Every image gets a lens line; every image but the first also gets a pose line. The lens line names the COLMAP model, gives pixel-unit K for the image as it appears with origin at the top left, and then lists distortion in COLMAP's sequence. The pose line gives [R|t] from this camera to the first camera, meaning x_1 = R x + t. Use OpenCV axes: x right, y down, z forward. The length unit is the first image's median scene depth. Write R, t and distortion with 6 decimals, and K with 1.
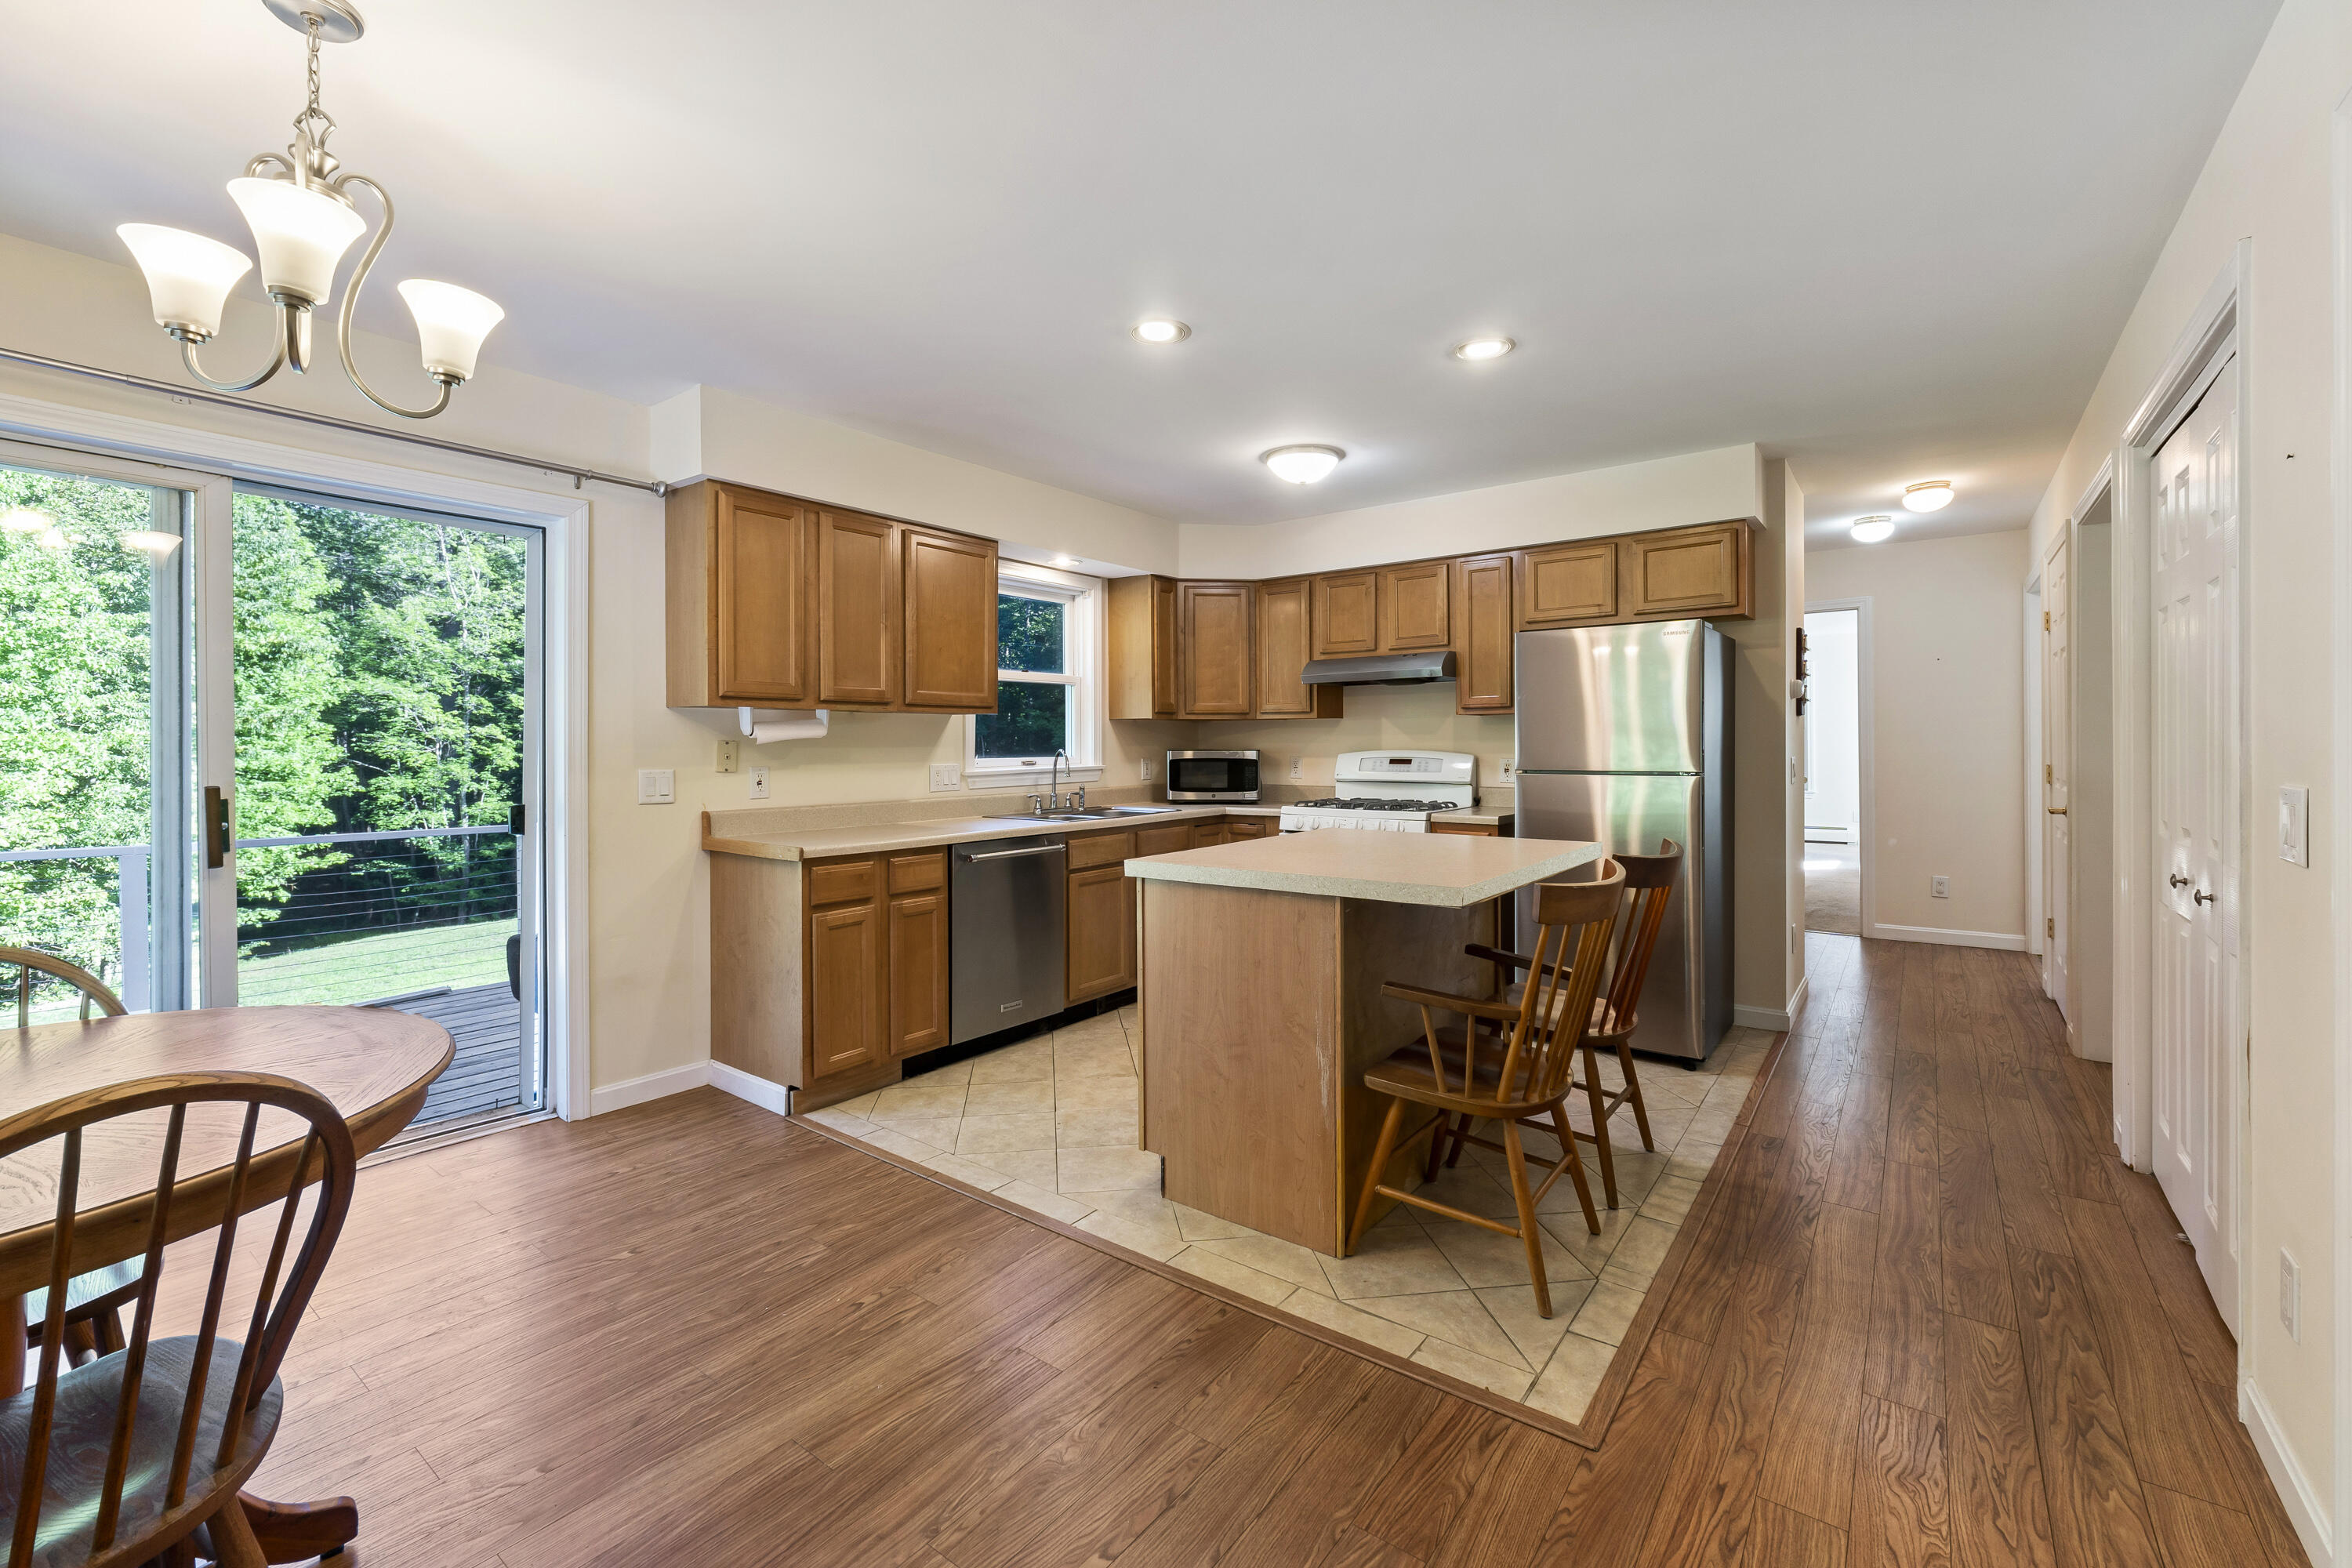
lens RADIAL K [[980.8, 0, 1177.8], [0, 980.8, 741.9], [0, 0, 1]] dist [-0.000295, -0.000327]
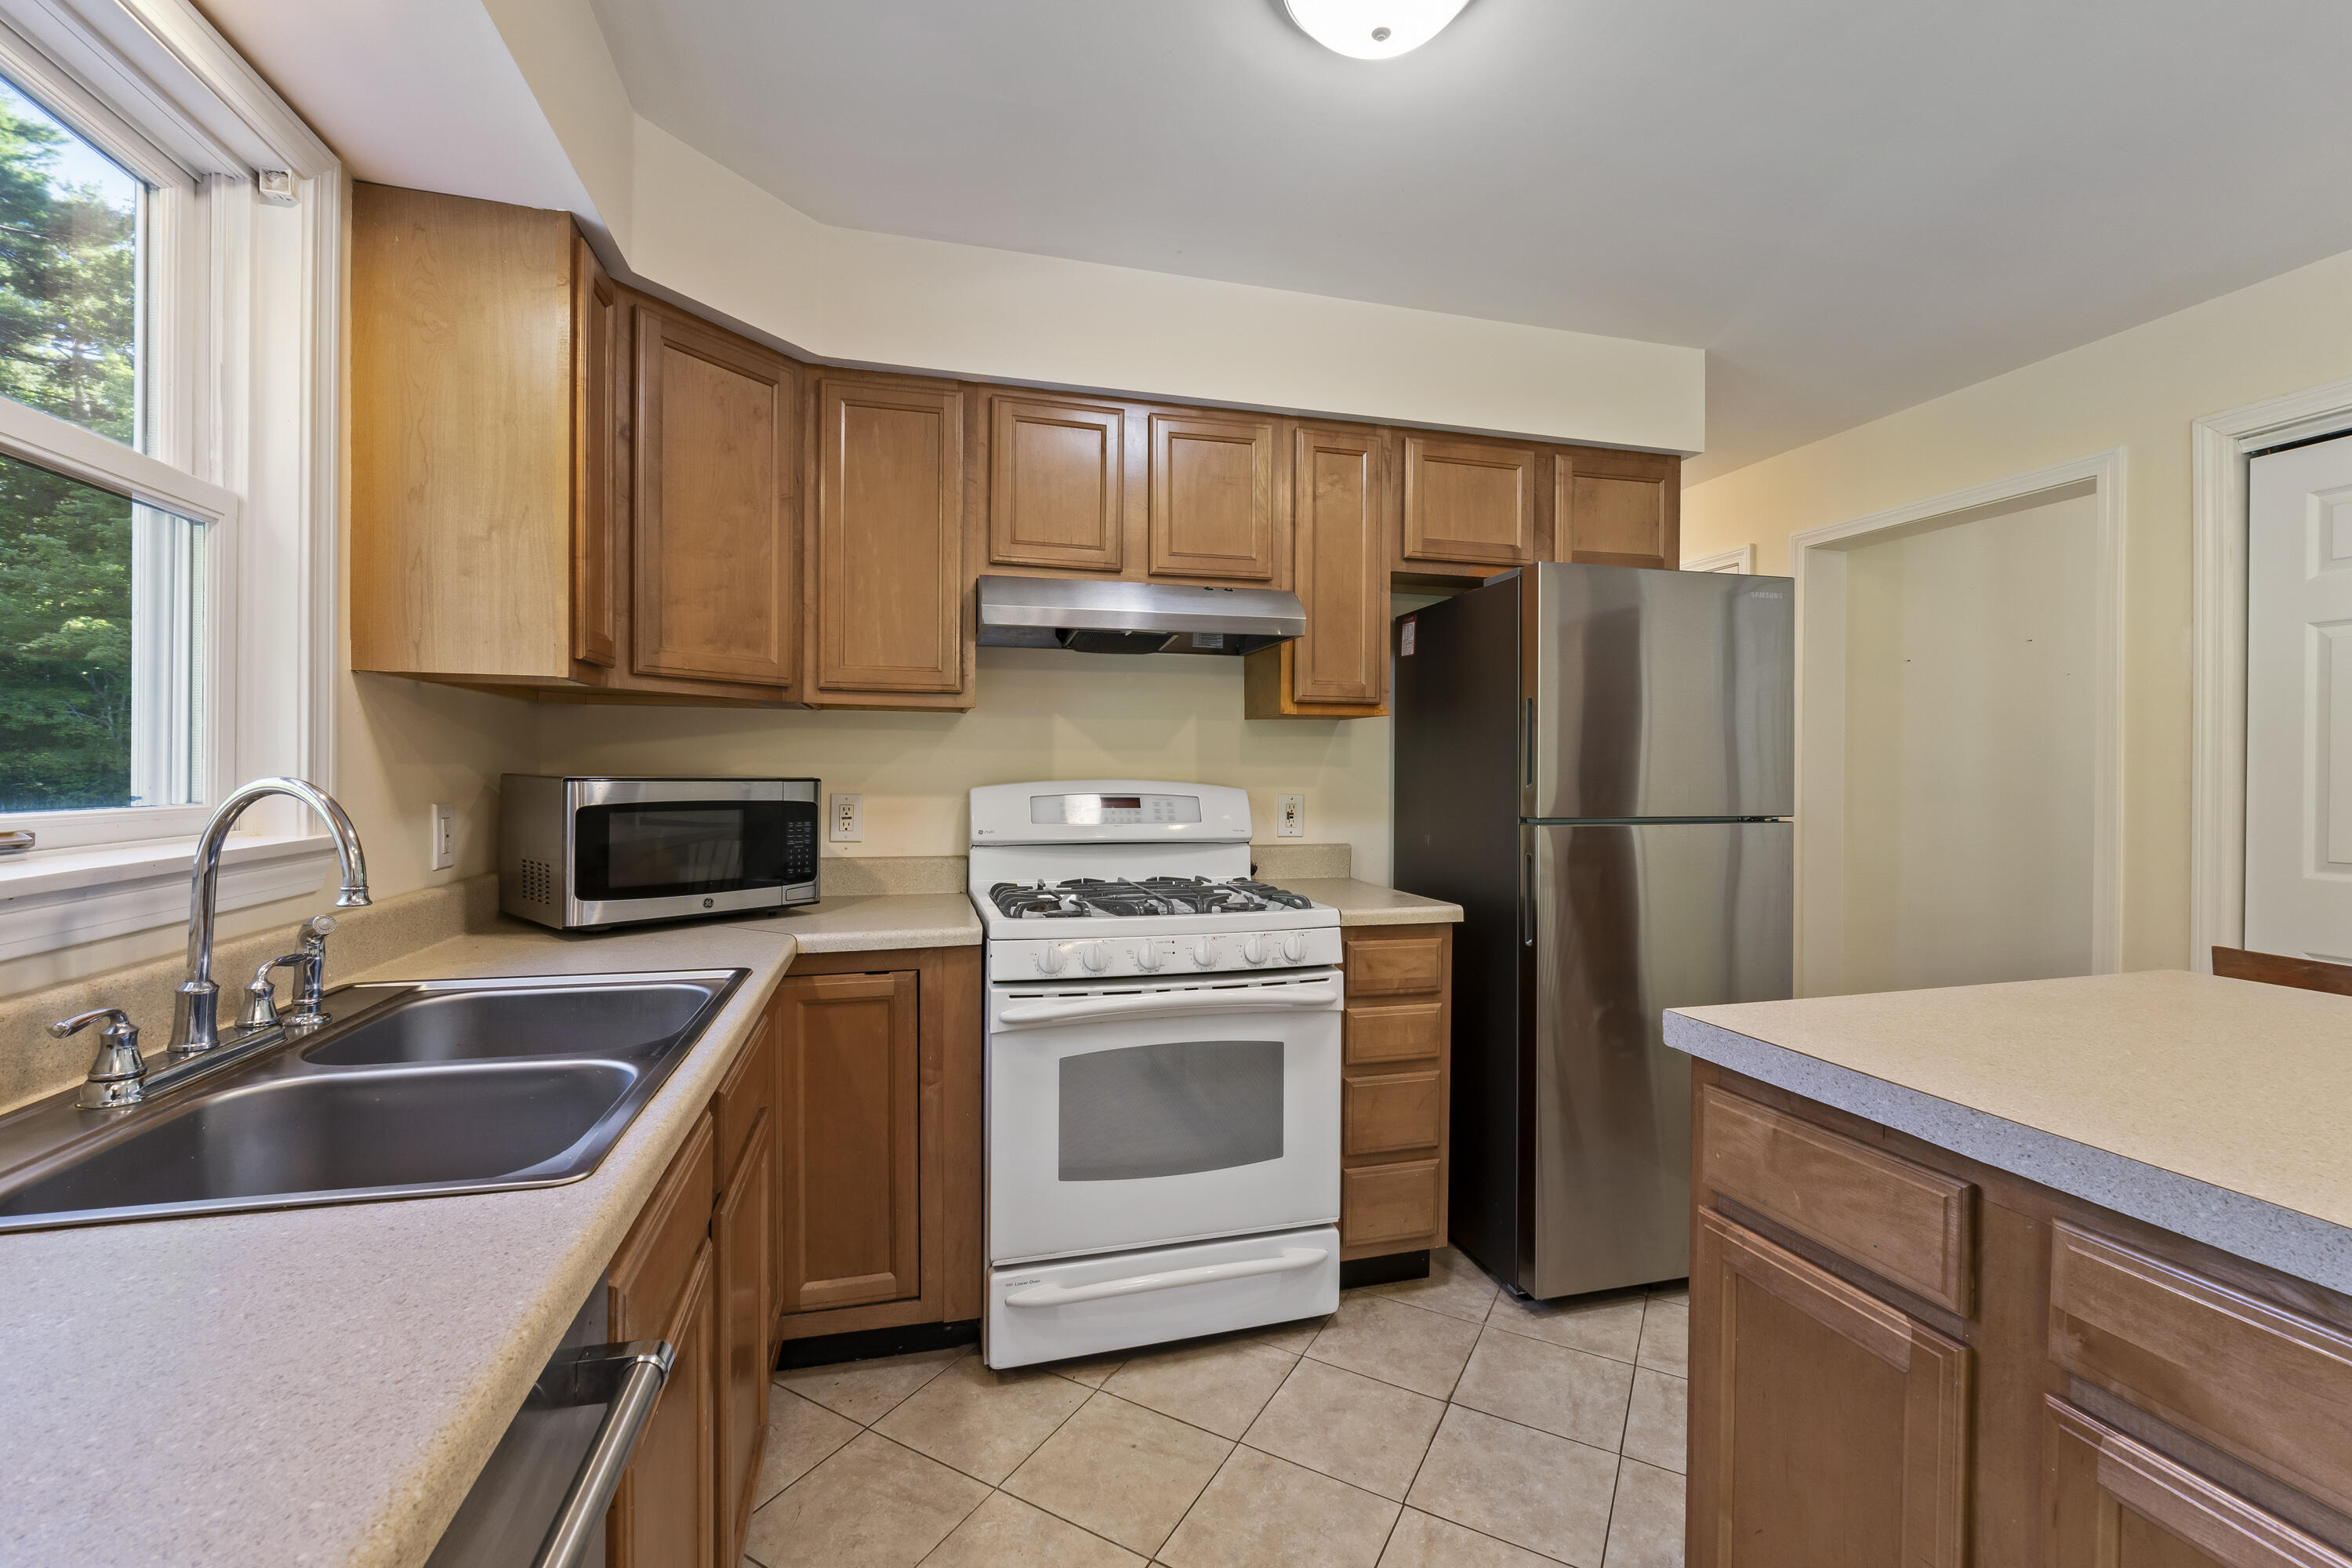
lens RADIAL K [[982.3, 0, 1183.1], [0, 982.3, 772.0], [0, 0, 1]] dist [-0.003148, -0.000939]
pose [[0.603717, 0.006279, 0.797174, -0.266275], [-0.006954, 0.999972, -0.002610, 0.009152], [-0.797168, -0.003968, 0.603744, 1.124615]]
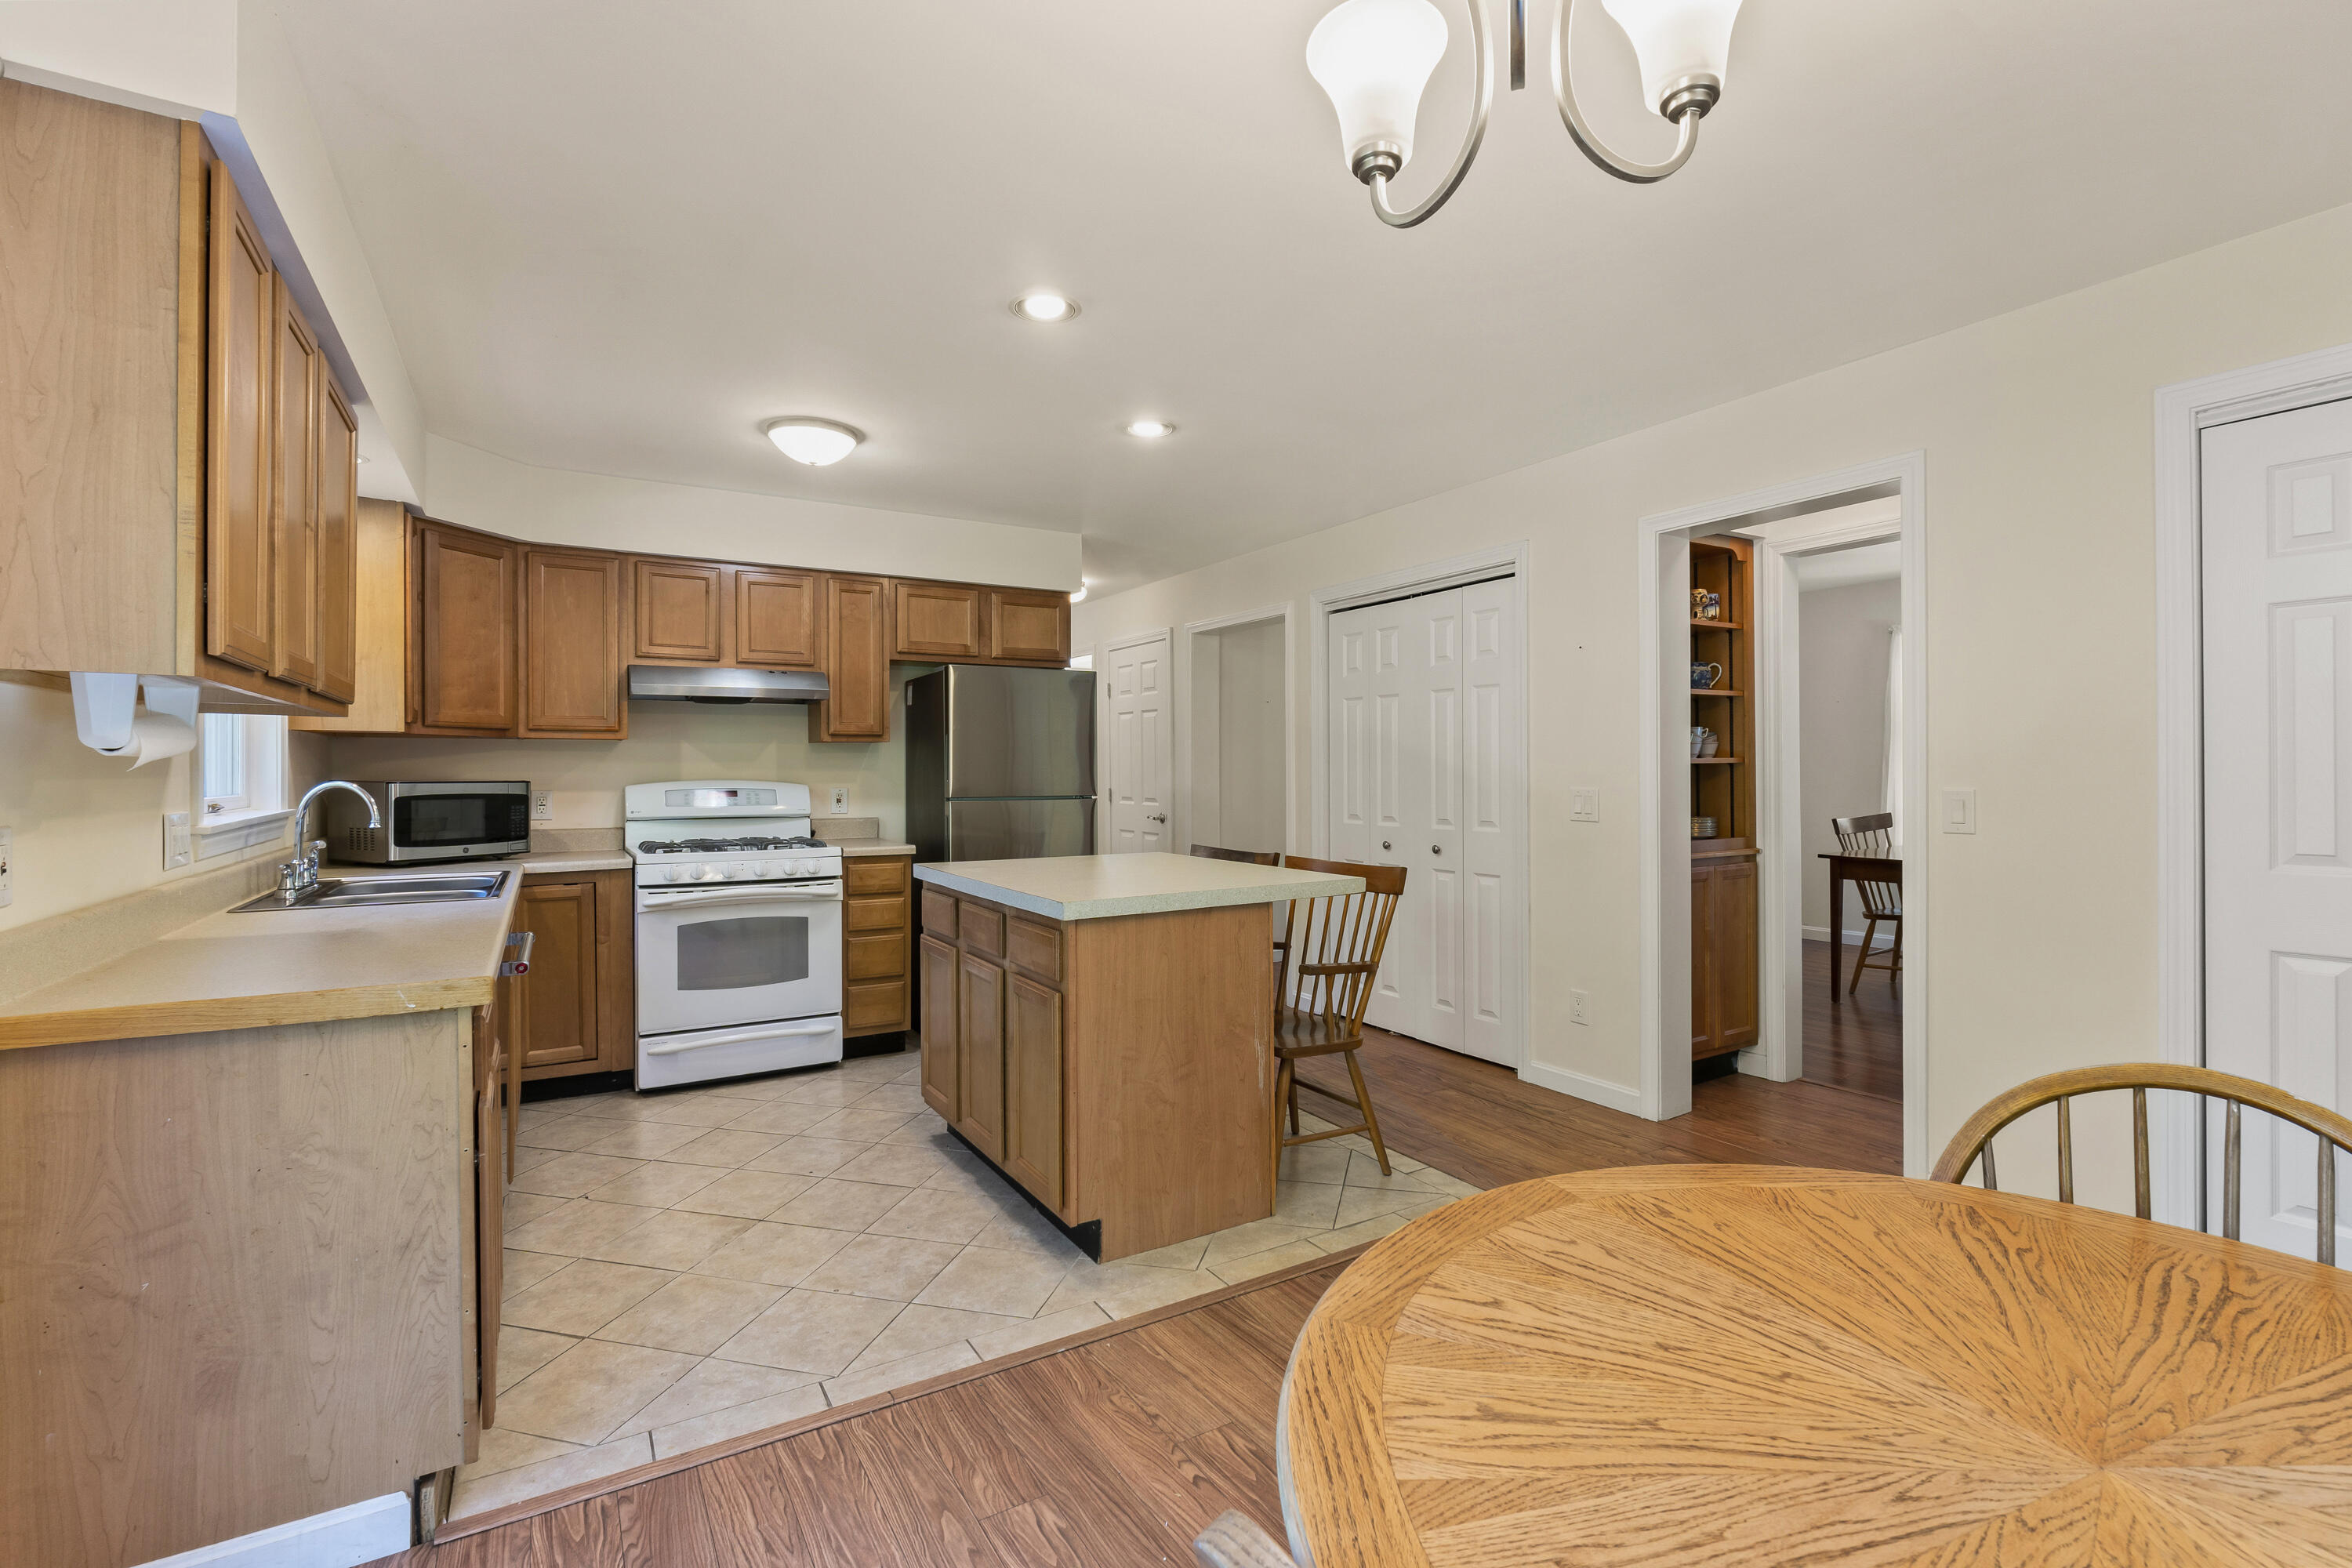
lens RADIAL K [[1050.2, 0, 1178.9], [0, 1050.2, 772.5], [0, 0, 1]] dist [-0.001253, -0.000002]
pose [[0.369397, 0.000530, 0.929271, -0.796323], [0.000585, 1.000000, -0.000802, 0.004649], [-0.929271, 0.000840, 0.369397, 0.501288]]
